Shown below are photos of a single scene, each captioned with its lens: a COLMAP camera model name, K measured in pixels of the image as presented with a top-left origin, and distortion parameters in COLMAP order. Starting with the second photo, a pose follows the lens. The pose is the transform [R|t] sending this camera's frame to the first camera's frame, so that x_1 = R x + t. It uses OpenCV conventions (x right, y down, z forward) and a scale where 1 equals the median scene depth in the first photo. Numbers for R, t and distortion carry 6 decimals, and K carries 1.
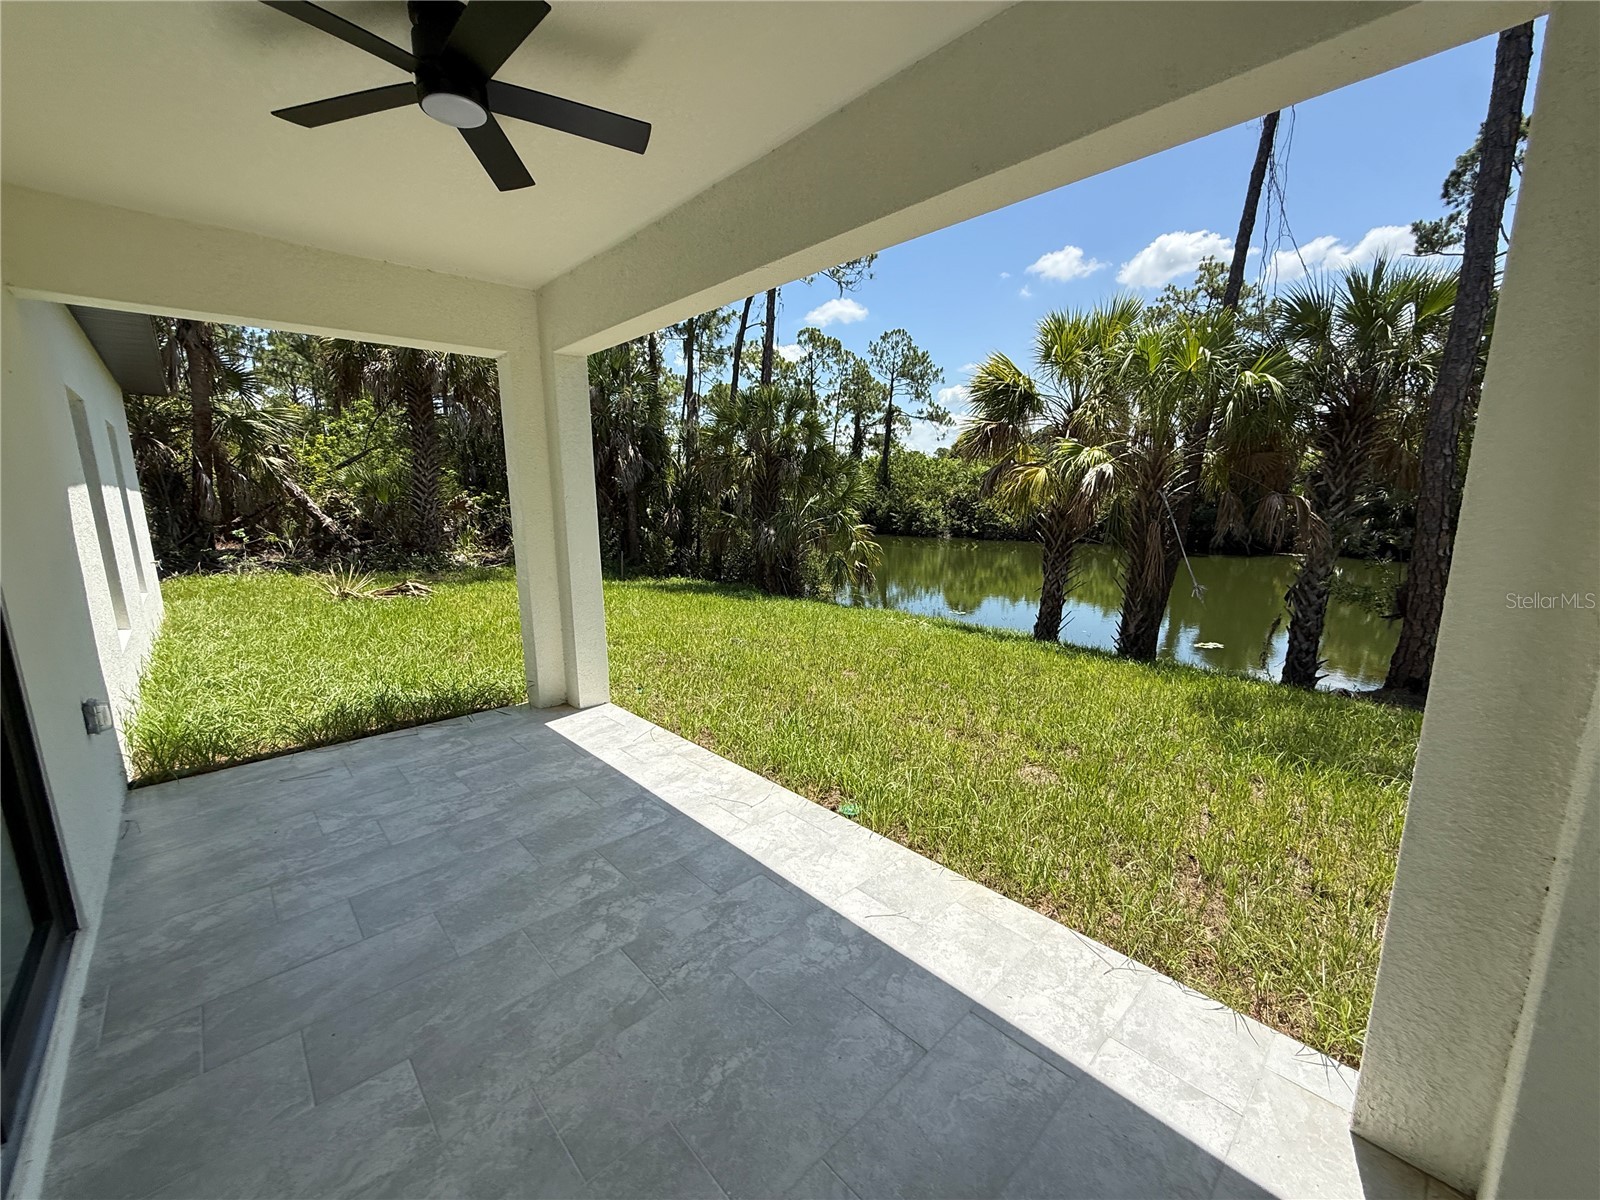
lens RADIAL K [[639.5, 0, 796.4], [0, 639.5, 602.2], [0, 0, 1]] dist [0.001245, 0.000214]
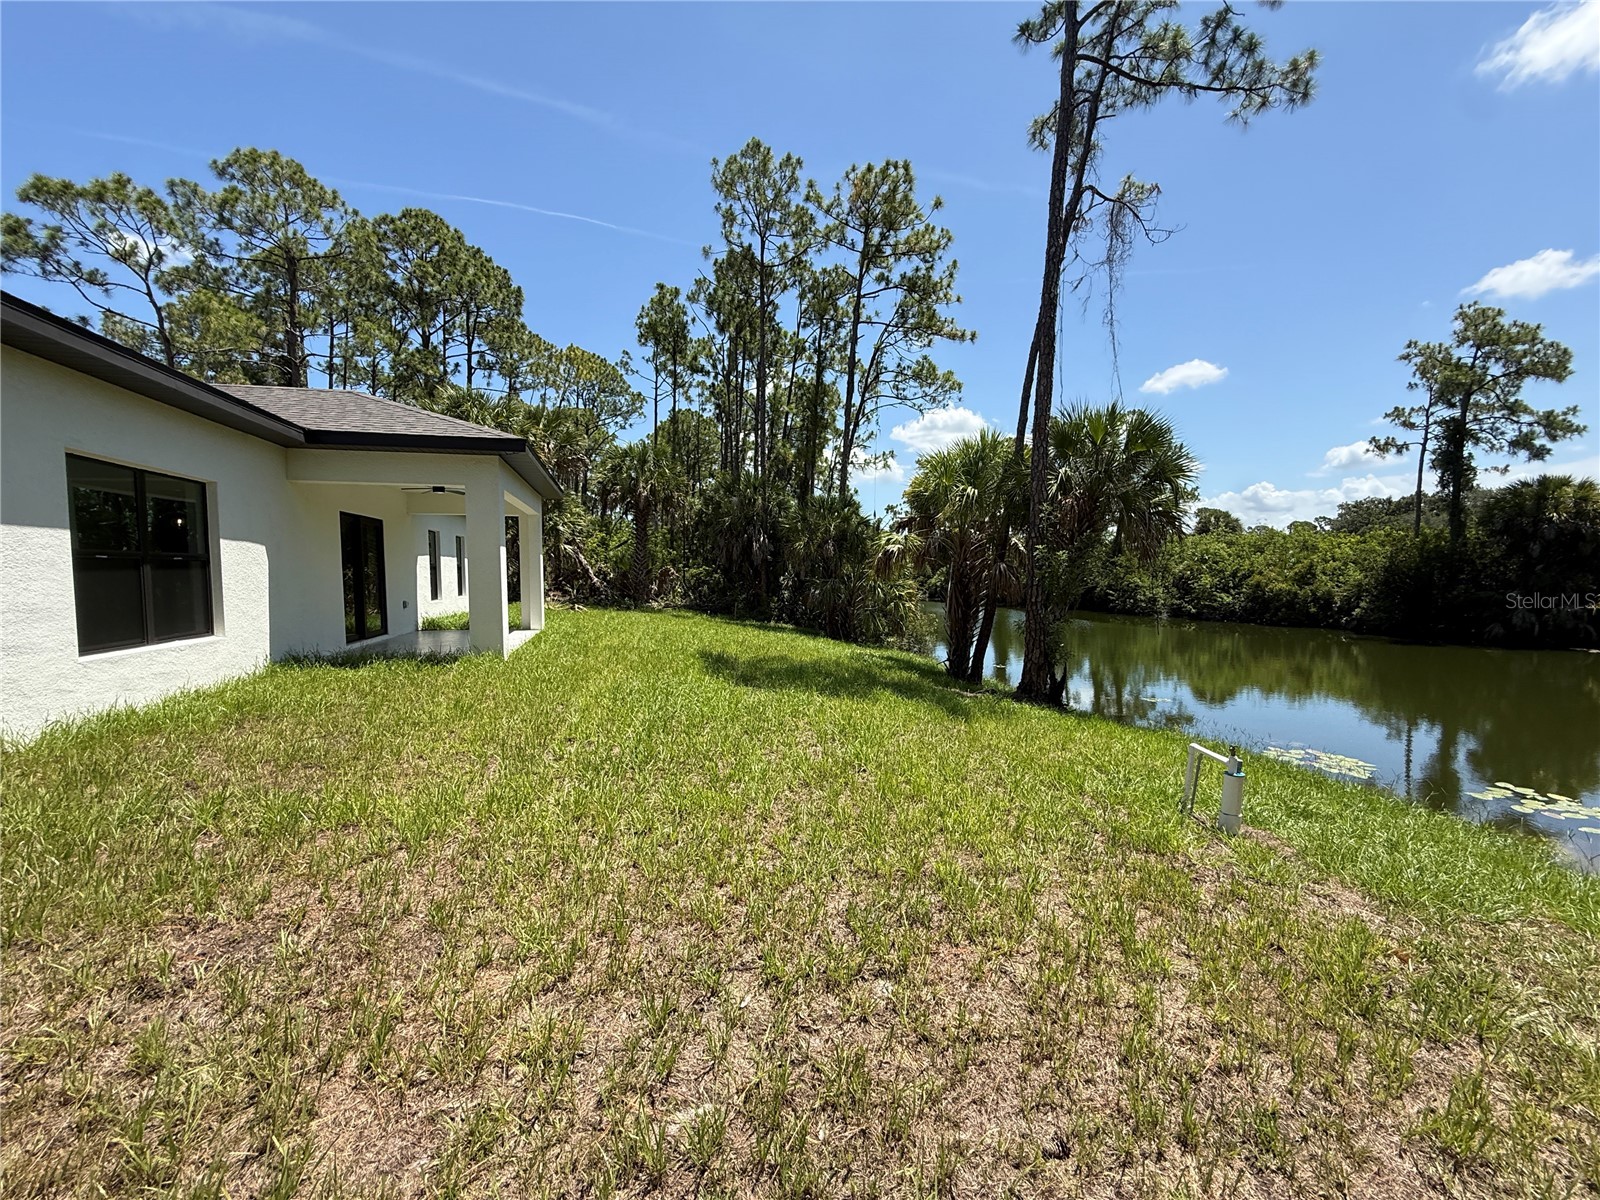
lens RADIAL K [[639.9, 0, 795.5], [0, 639.9, 605.3], [0, 0, 1]] dist [0.000505, -0.000089]
pose [[0.884281, 0.032492, -0.465824, 1.121455], [-0.087002, 0.991572, -0.095994, 0.122853], [0.458779, 0.125414, 0.879655, -0.561621]]
